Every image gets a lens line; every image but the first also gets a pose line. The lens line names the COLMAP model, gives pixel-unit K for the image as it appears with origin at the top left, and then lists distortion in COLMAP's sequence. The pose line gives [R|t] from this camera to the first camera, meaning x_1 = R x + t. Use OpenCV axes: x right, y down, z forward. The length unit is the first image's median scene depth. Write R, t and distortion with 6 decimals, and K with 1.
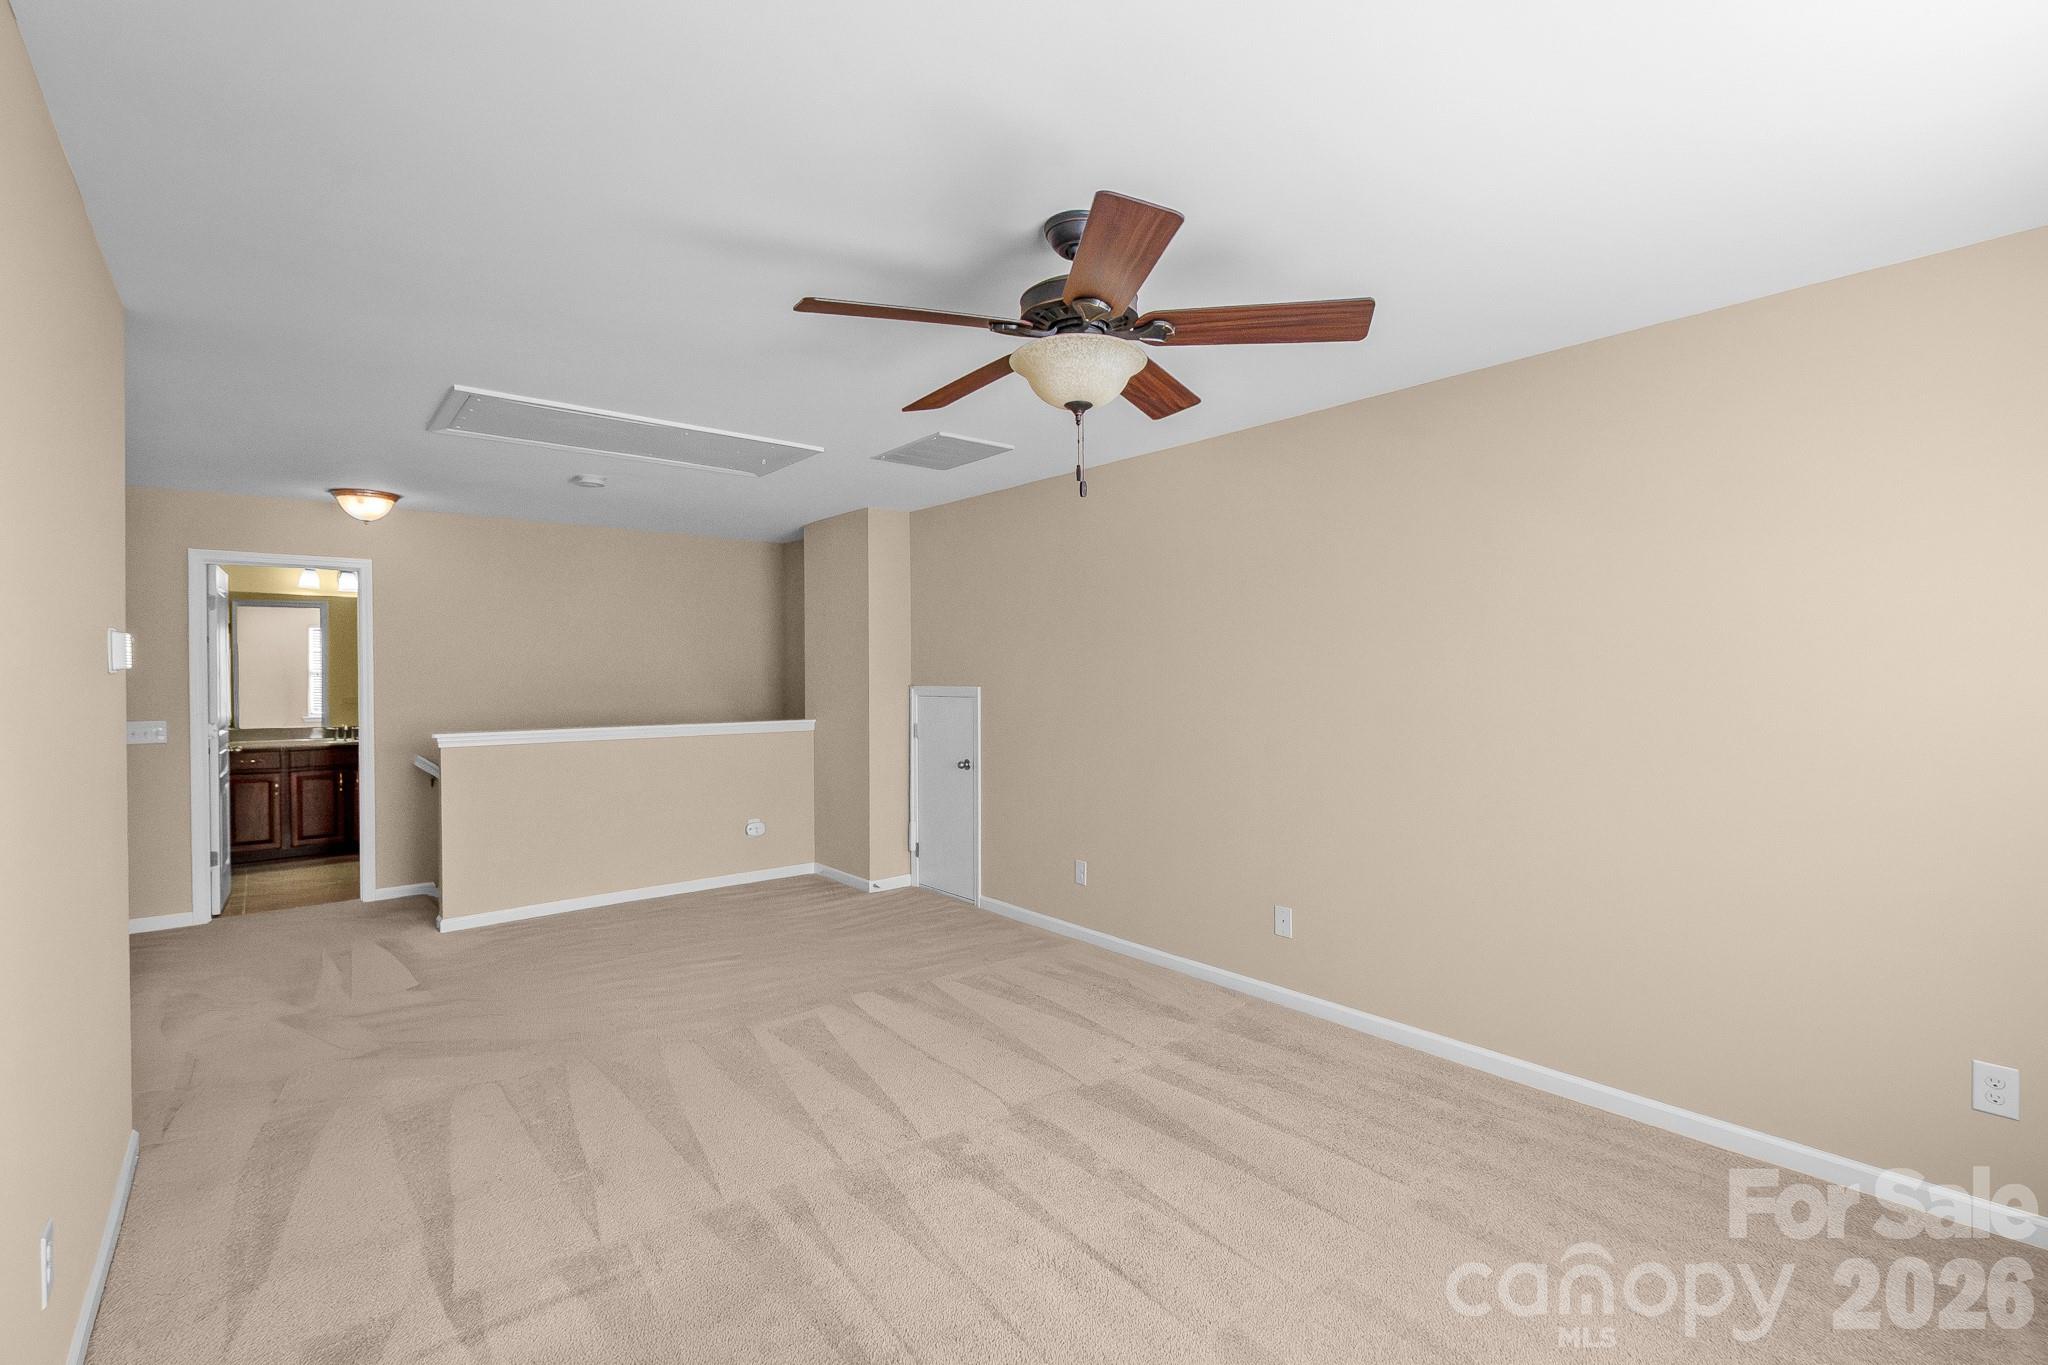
lens RADIAL K [[967.5, 0, 1020.4], [0, 967.5, 664.1], [0, 0, 1]] dist [-0.001393, -0.001156]
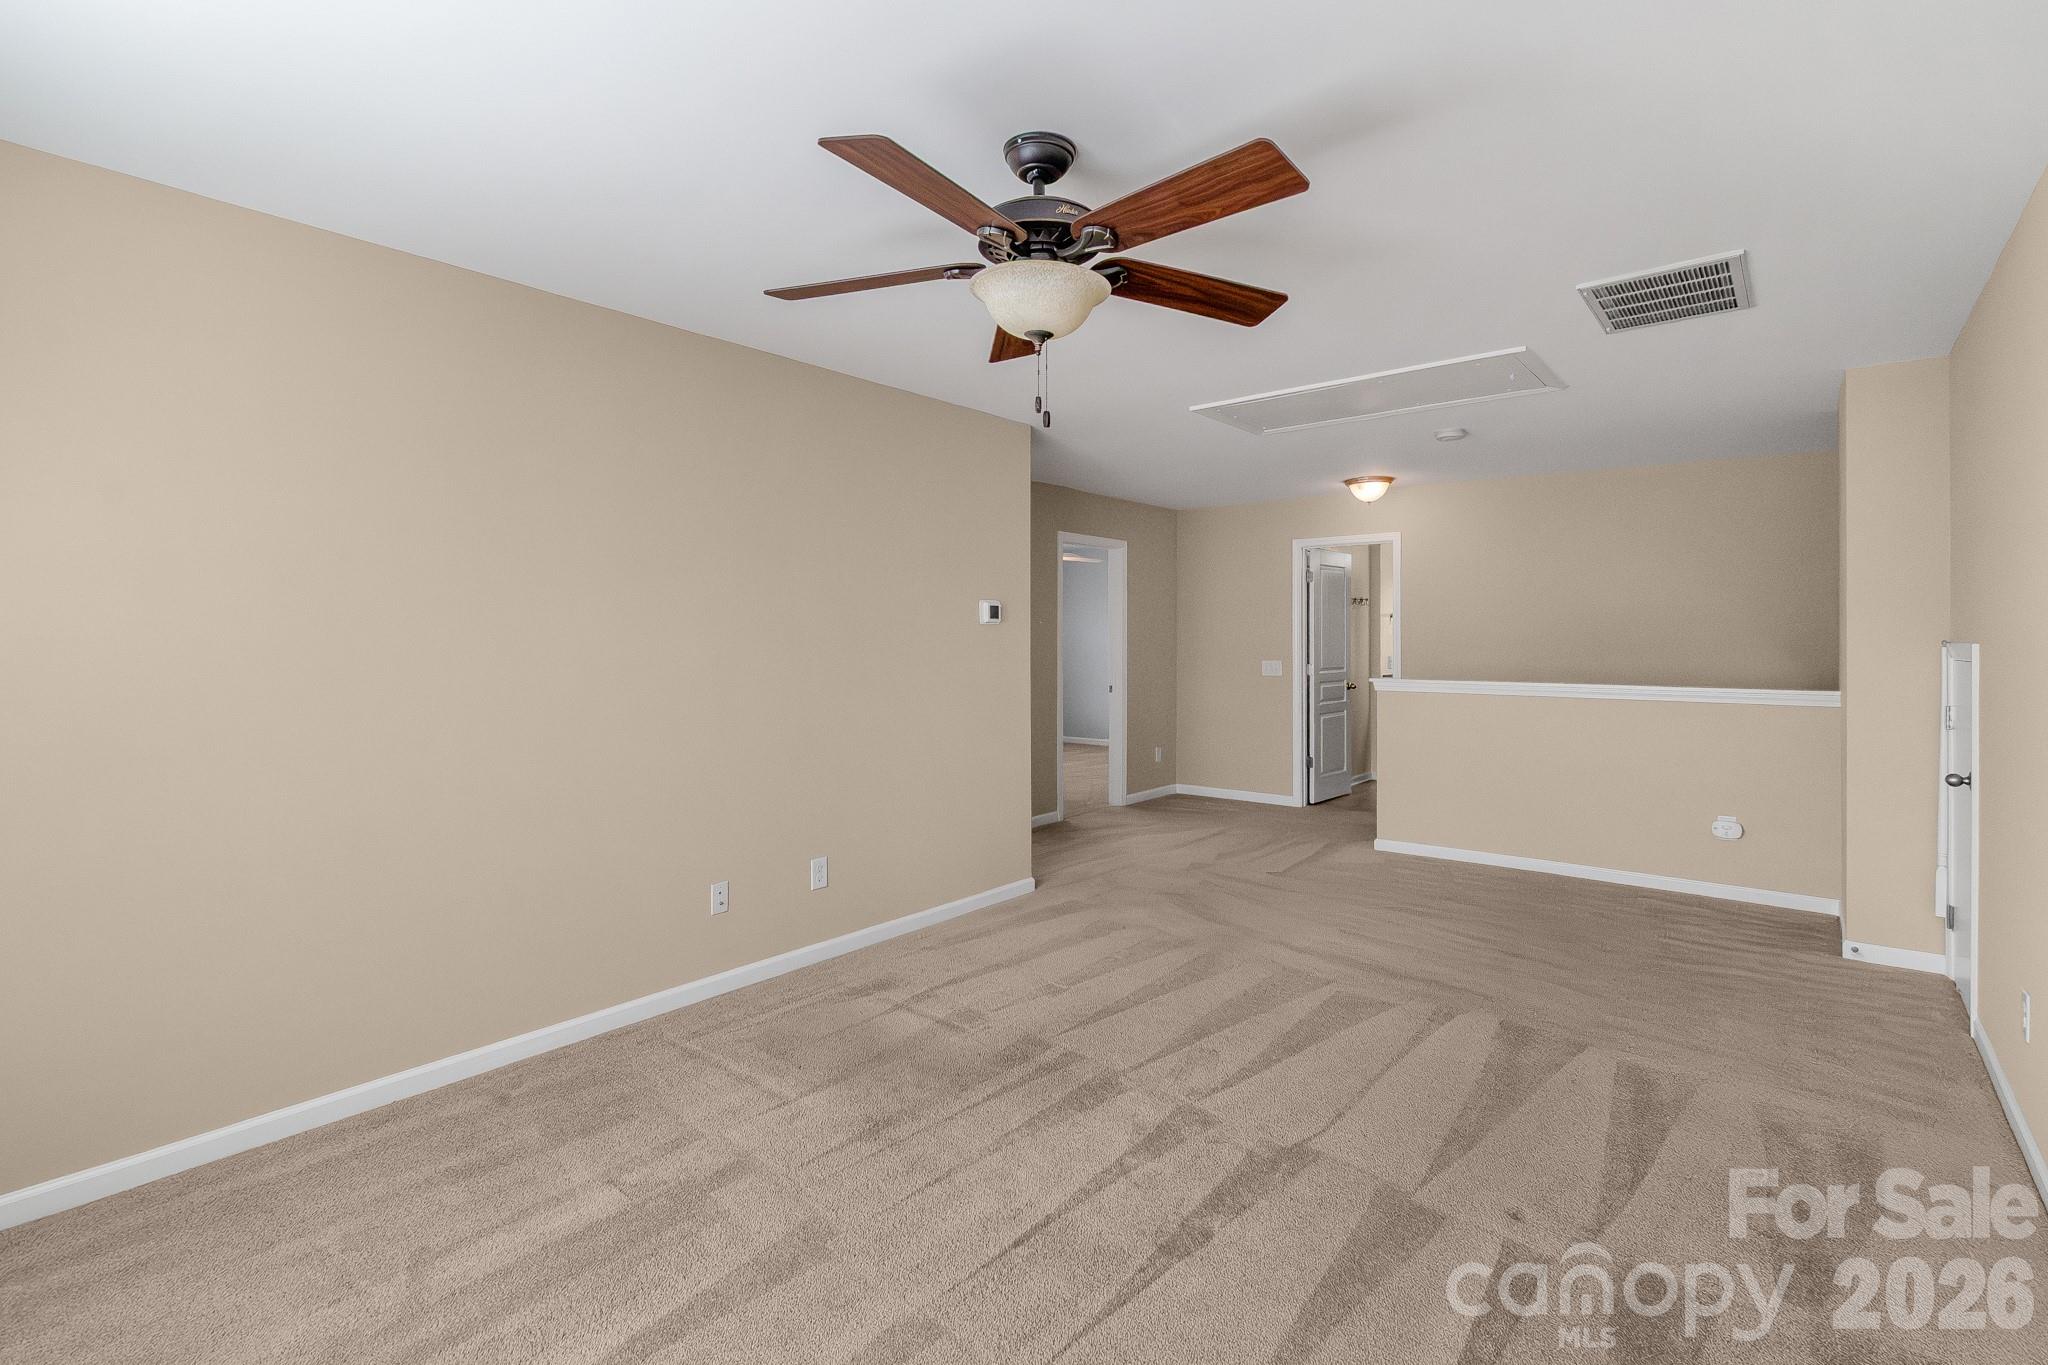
lens RADIAL K [[967.5, 0, 1020.4], [0, 967.5, 664.1], [0, 0, 1]] dist [-0.001393, -0.001156]
pose [[0.115829, 0.028985, -0.992846, 0.688723], [0.012393, 0.999454, 0.030623, 0.017356], [0.993192, -0.015851, 0.115406, 0.602729]]
